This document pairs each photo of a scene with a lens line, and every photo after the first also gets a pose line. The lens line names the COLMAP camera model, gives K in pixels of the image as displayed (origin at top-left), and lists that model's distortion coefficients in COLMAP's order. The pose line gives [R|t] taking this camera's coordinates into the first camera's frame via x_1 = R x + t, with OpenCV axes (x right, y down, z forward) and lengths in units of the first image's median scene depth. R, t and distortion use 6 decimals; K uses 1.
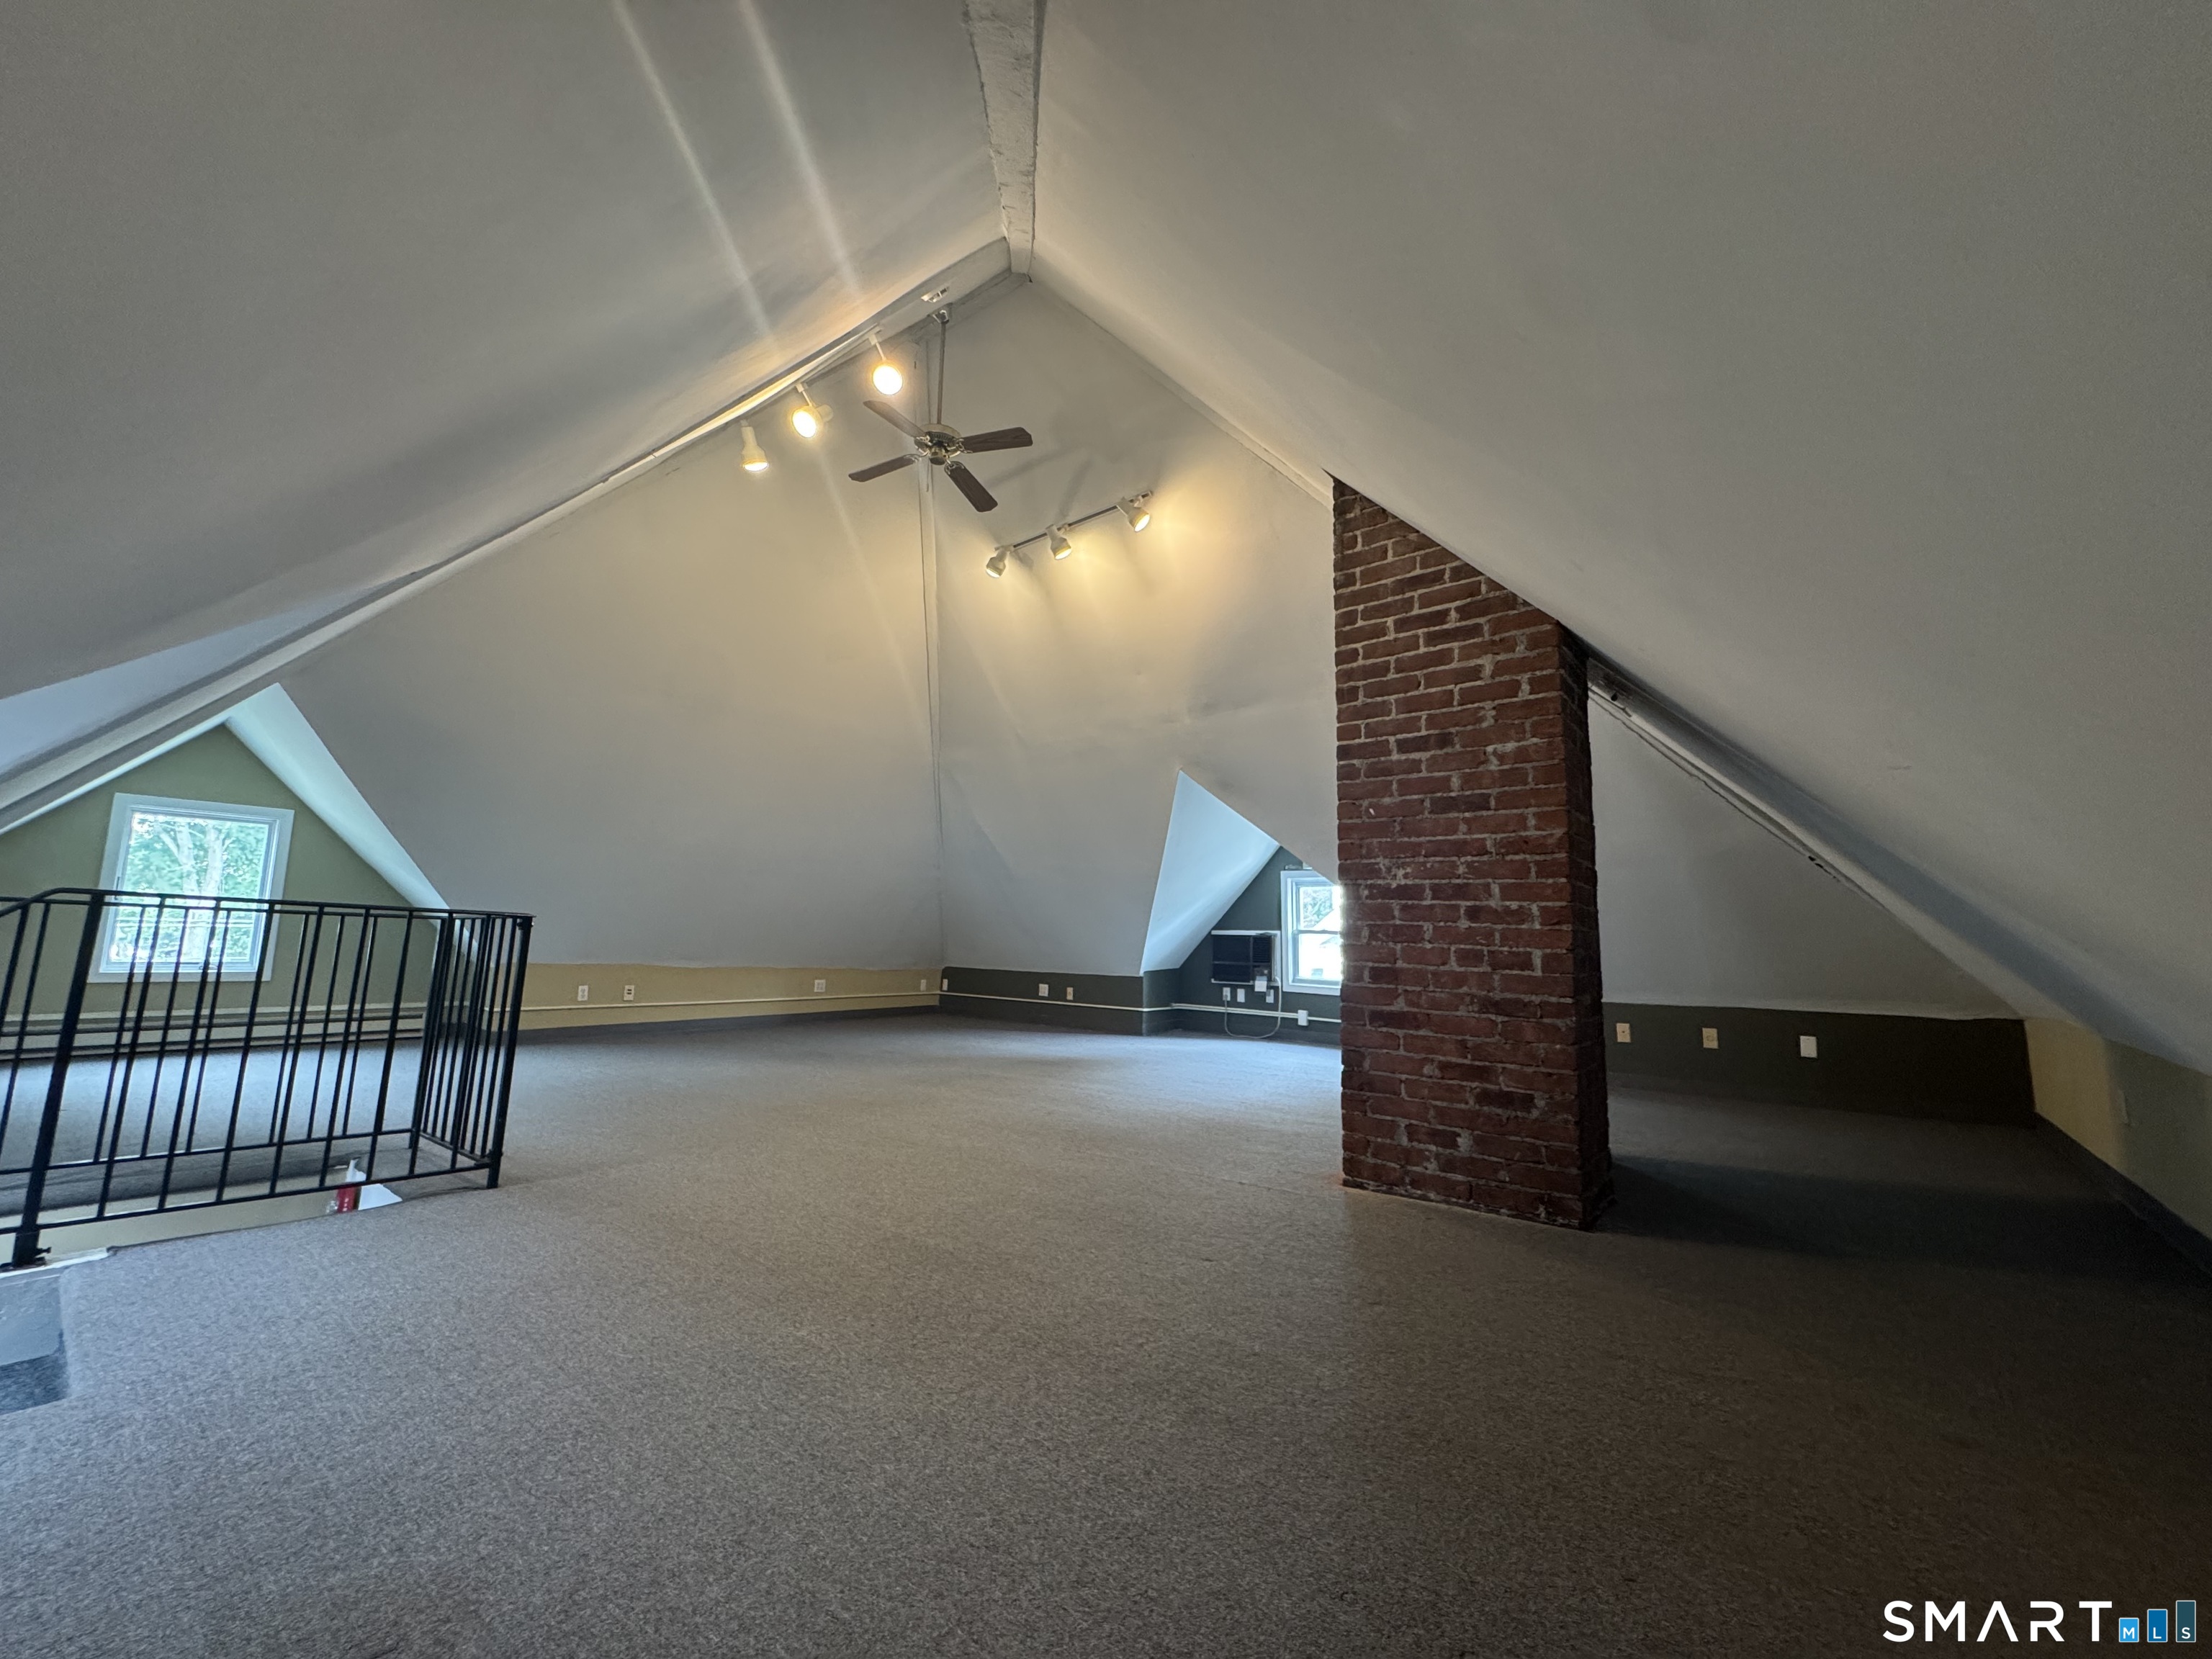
lens RADIAL K [[892.0, 0, 1106.0], [0, 892.0, 829.5], [0, 0, 1]] dist [0.000081, -0.000256]
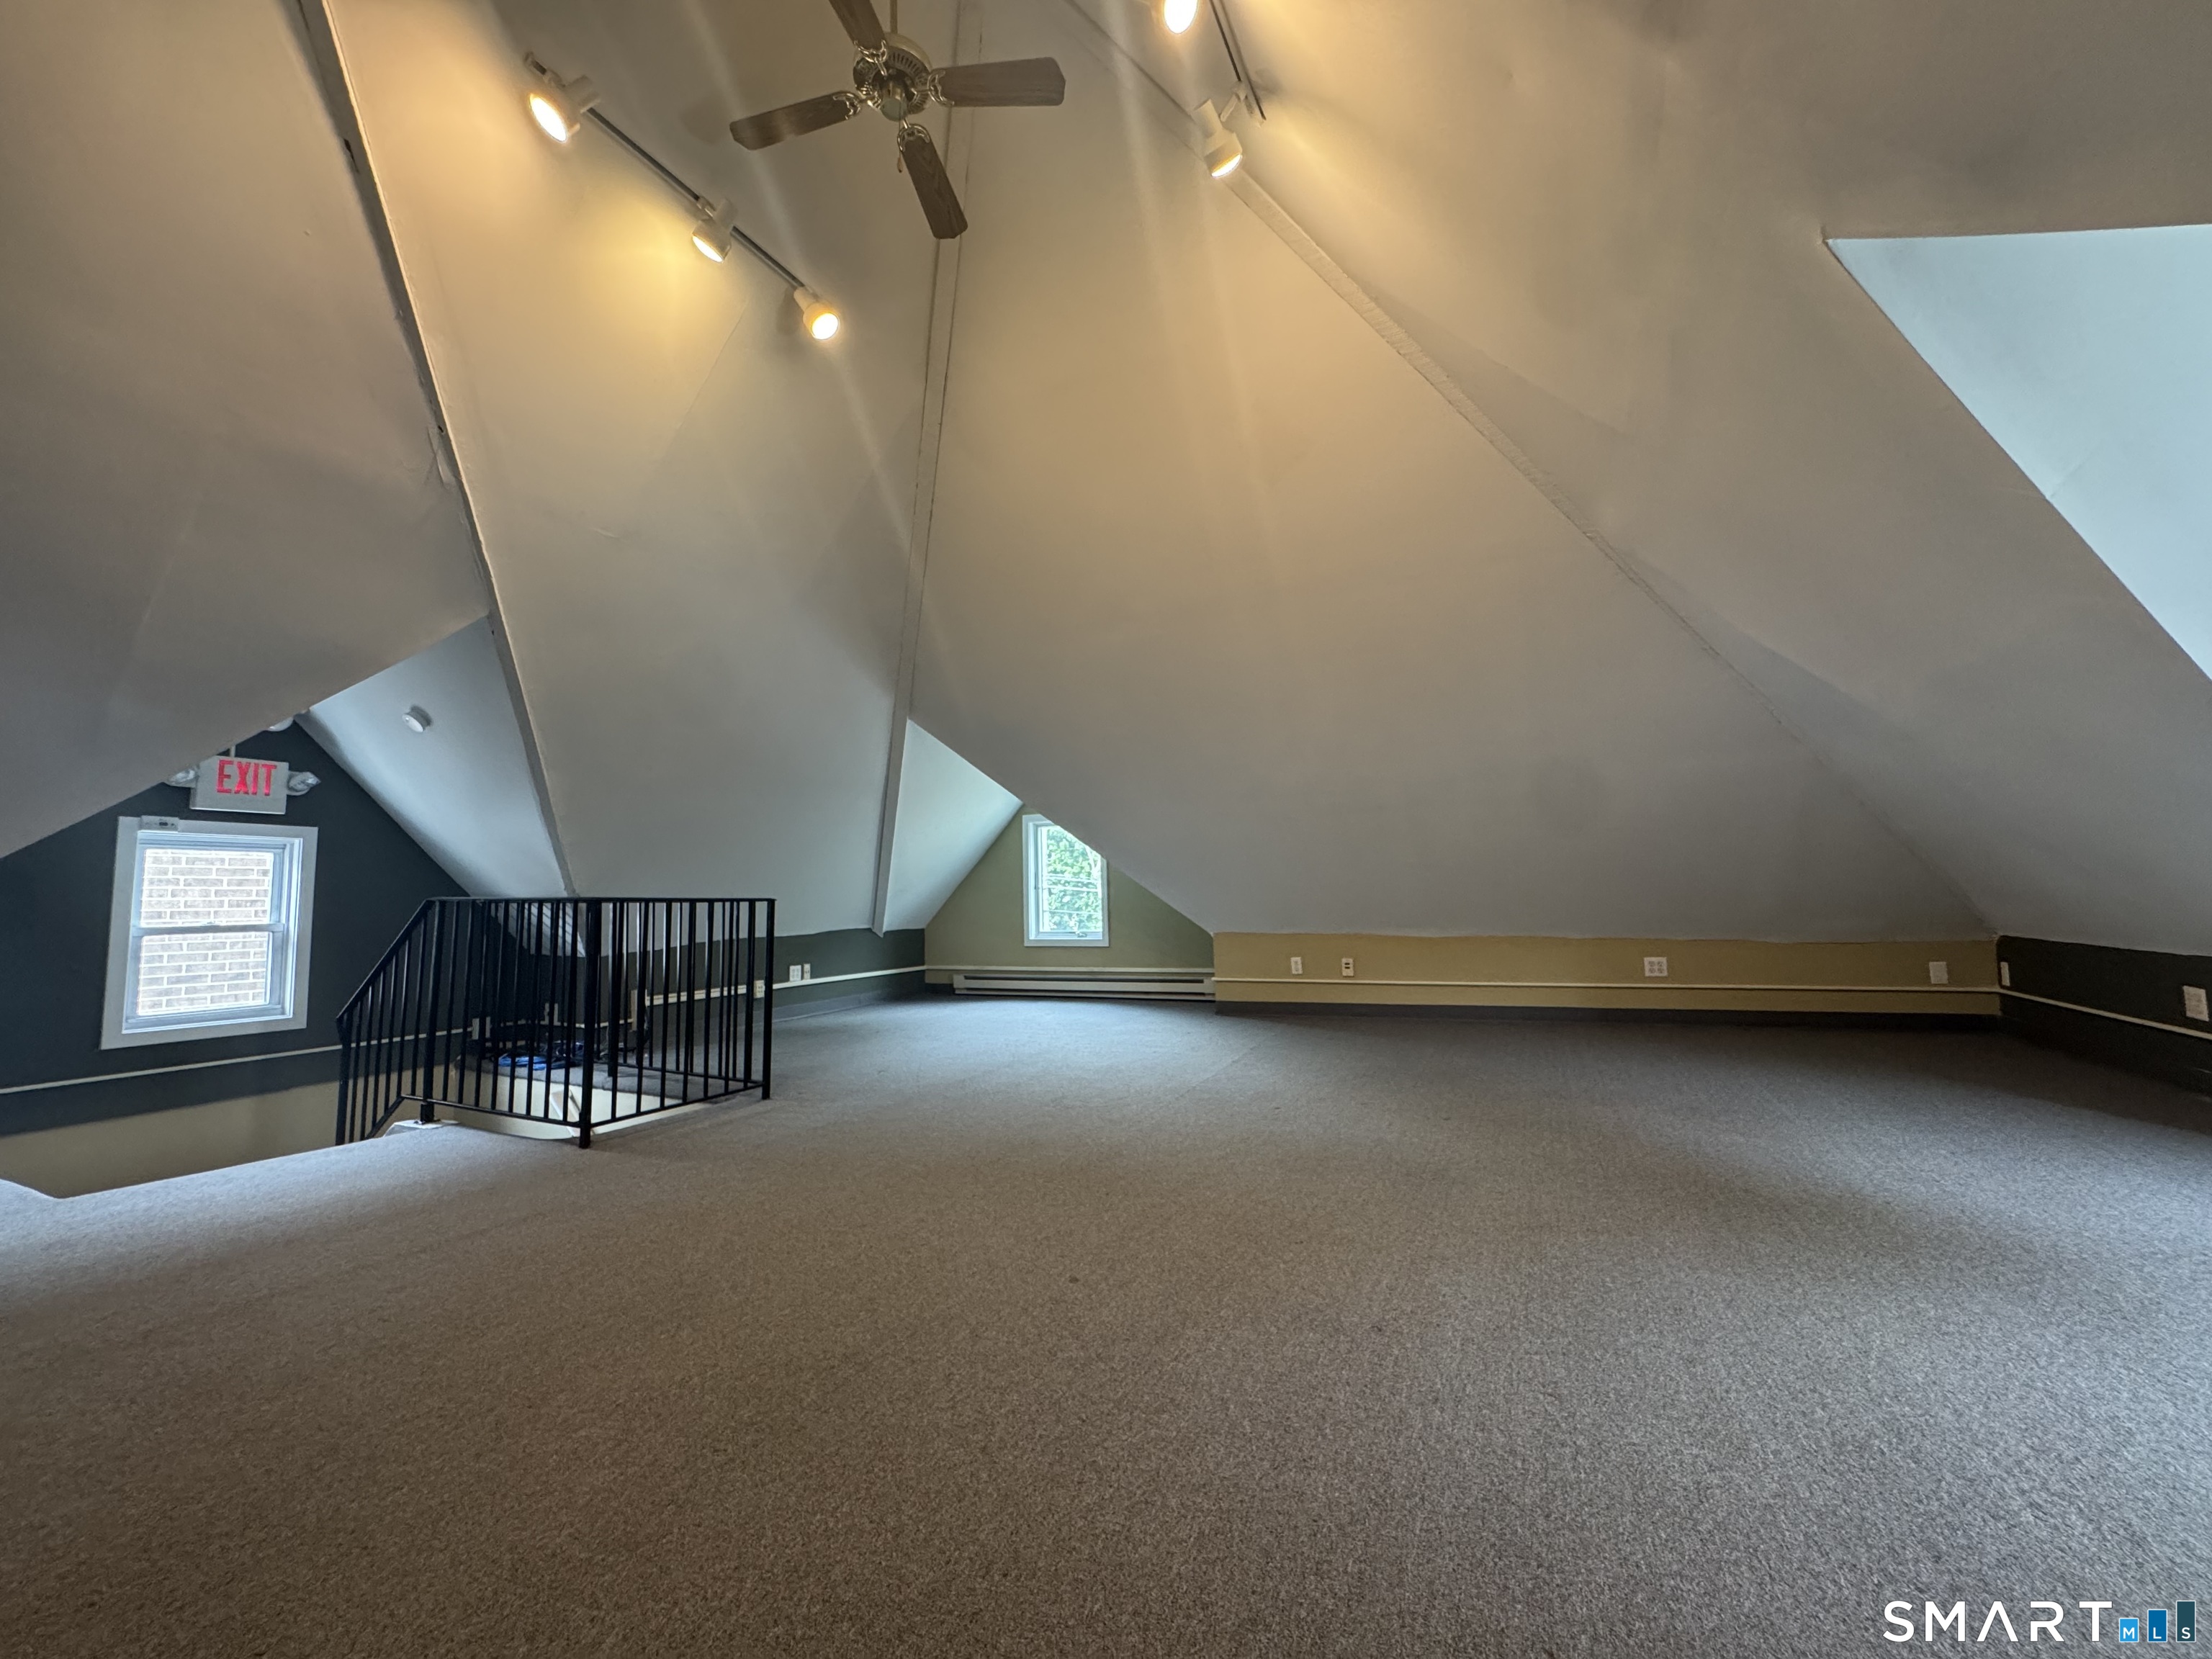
lens RADIAL K [[892.0, 0, 1106.0], [0, 892.0, 829.5], [0, 0, 1]] dist [0.000081, -0.000256]
pose [[0.239235, -0.106723, -0.965079, 0.516426], [0.152258, 0.985768, -0.071268, 0.184340], [0.958949, -0.129891, 0.252080, 1.336056]]
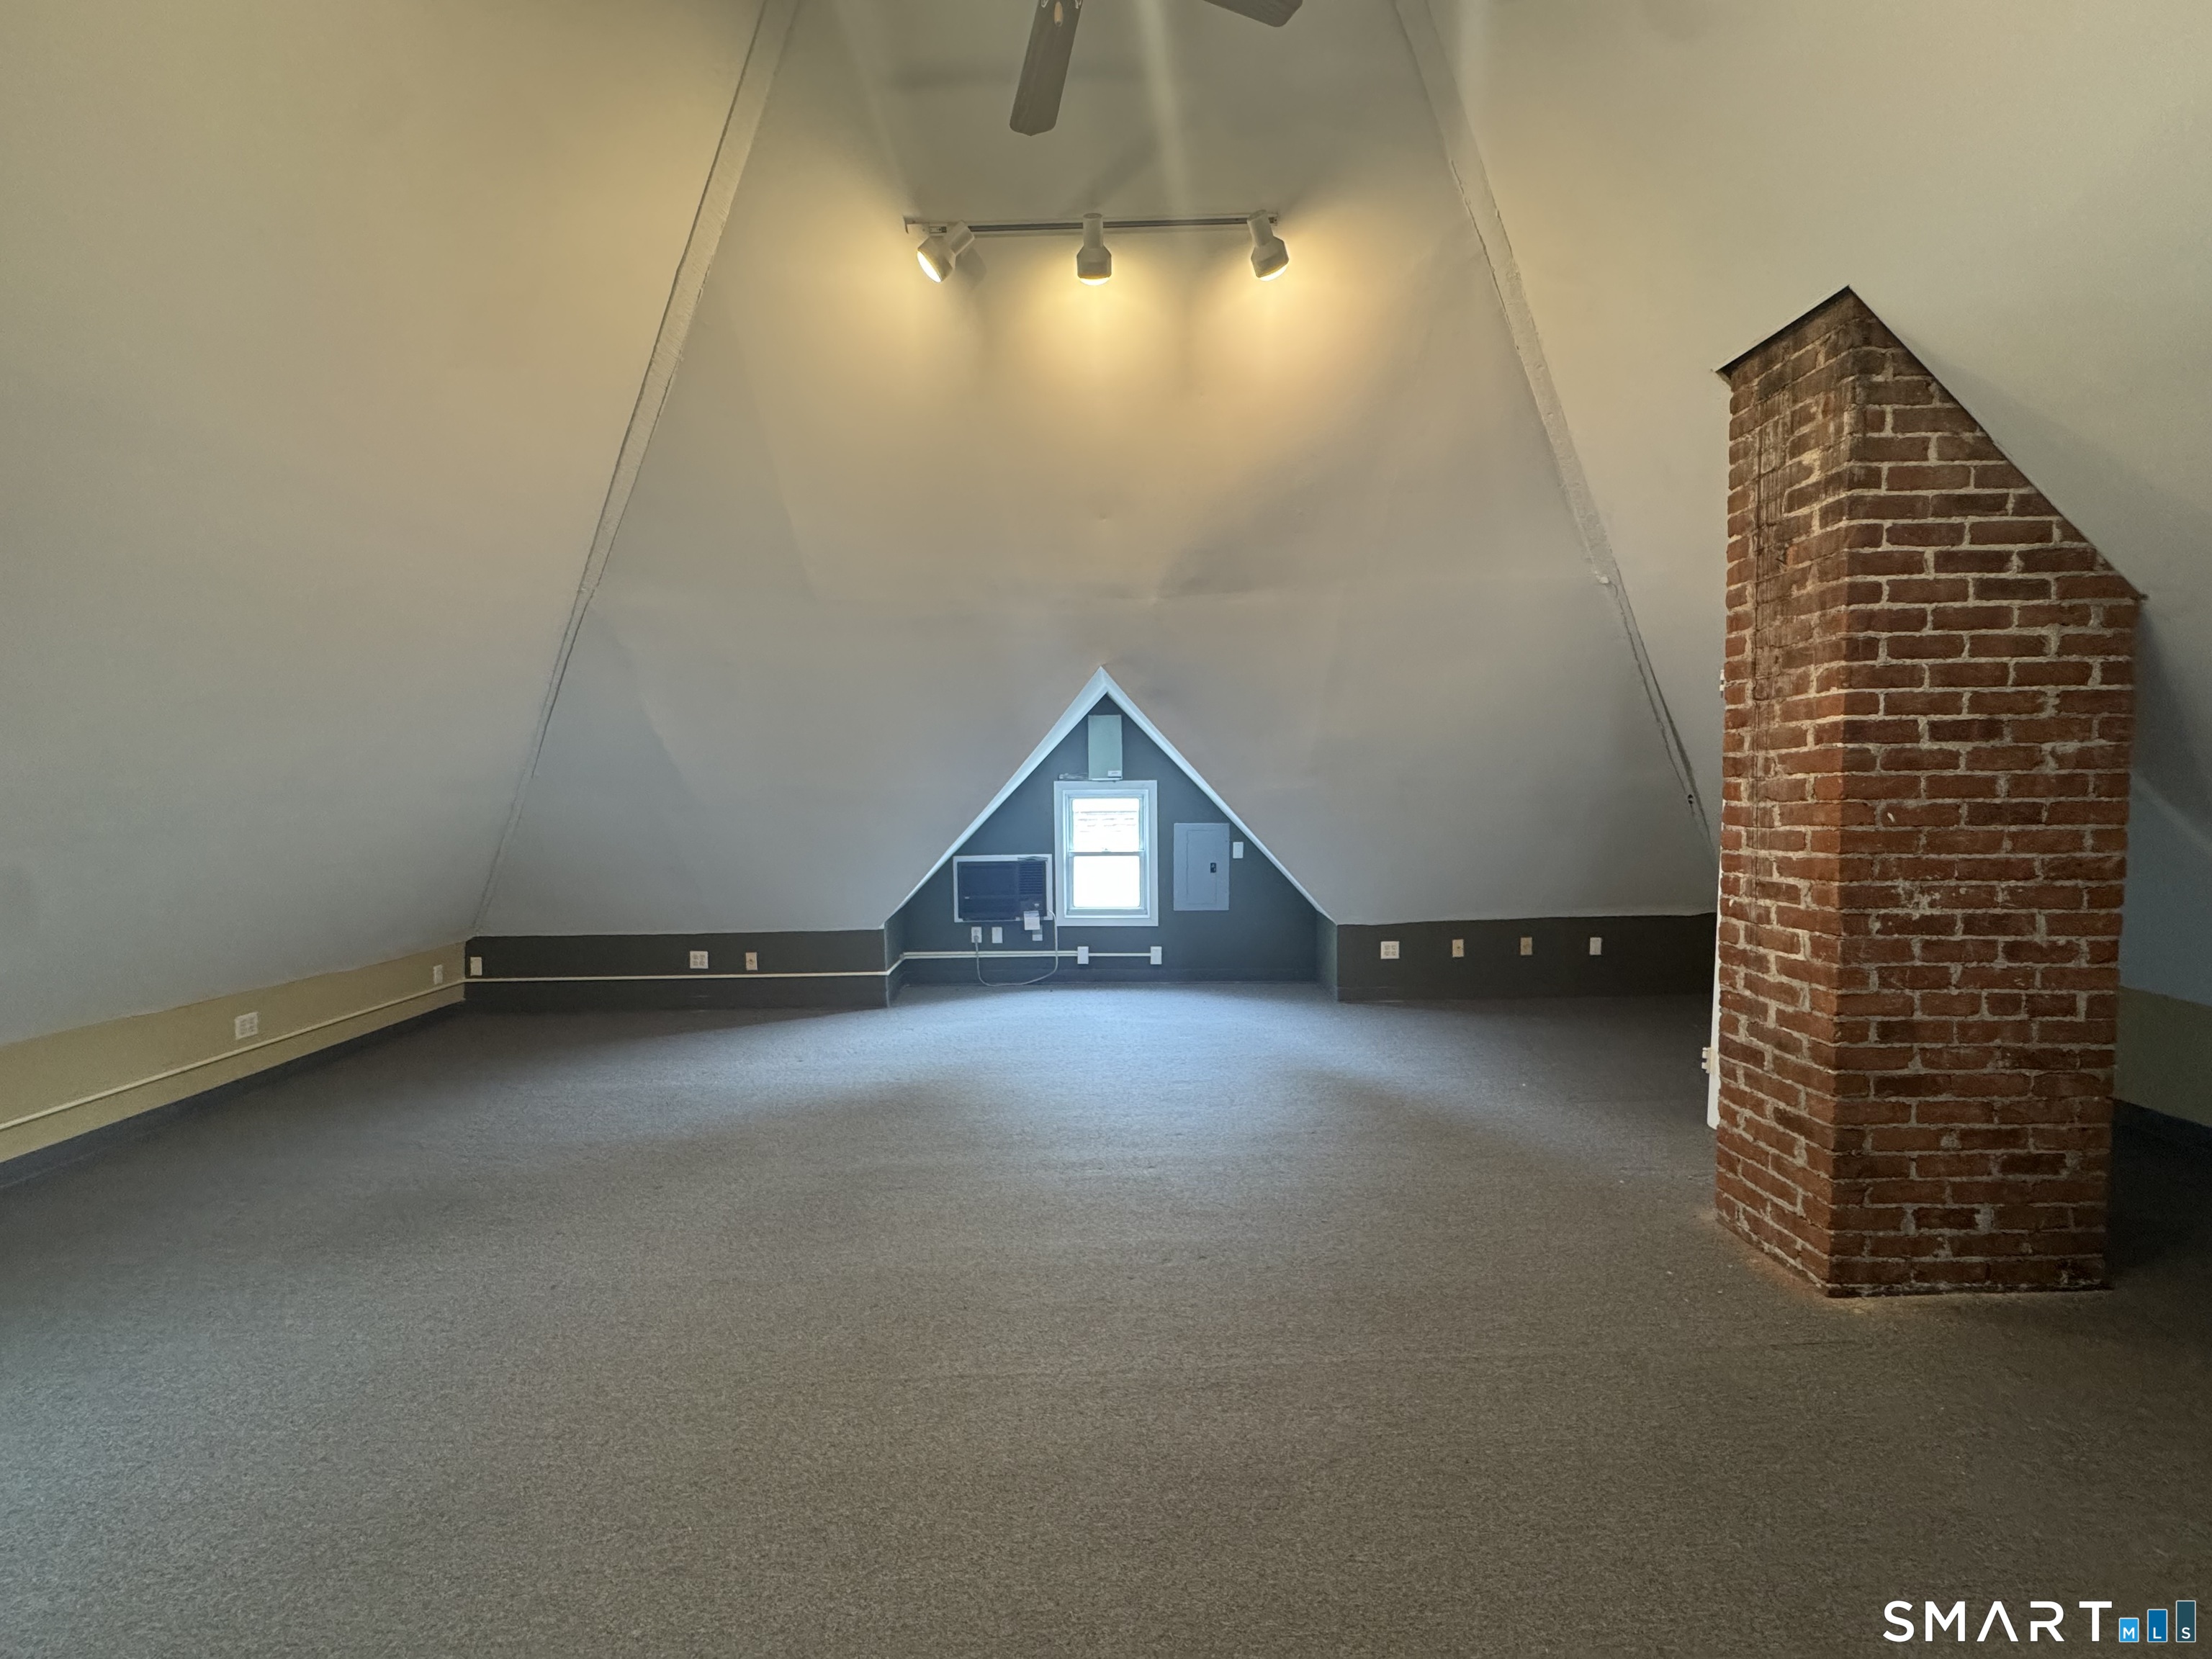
lens RADIAL K [[892.0, 0, 1106.0], [0, 892.0, 829.5], [0, 0, 1]] dist [0.000081, -0.000256]
pose [[0.770614, -0.065690, 0.633908, -0.699030], [-0.046967, 0.986115, 0.159285, -0.100692], [-0.635569, -0.152520, 0.756828, 0.882193]]
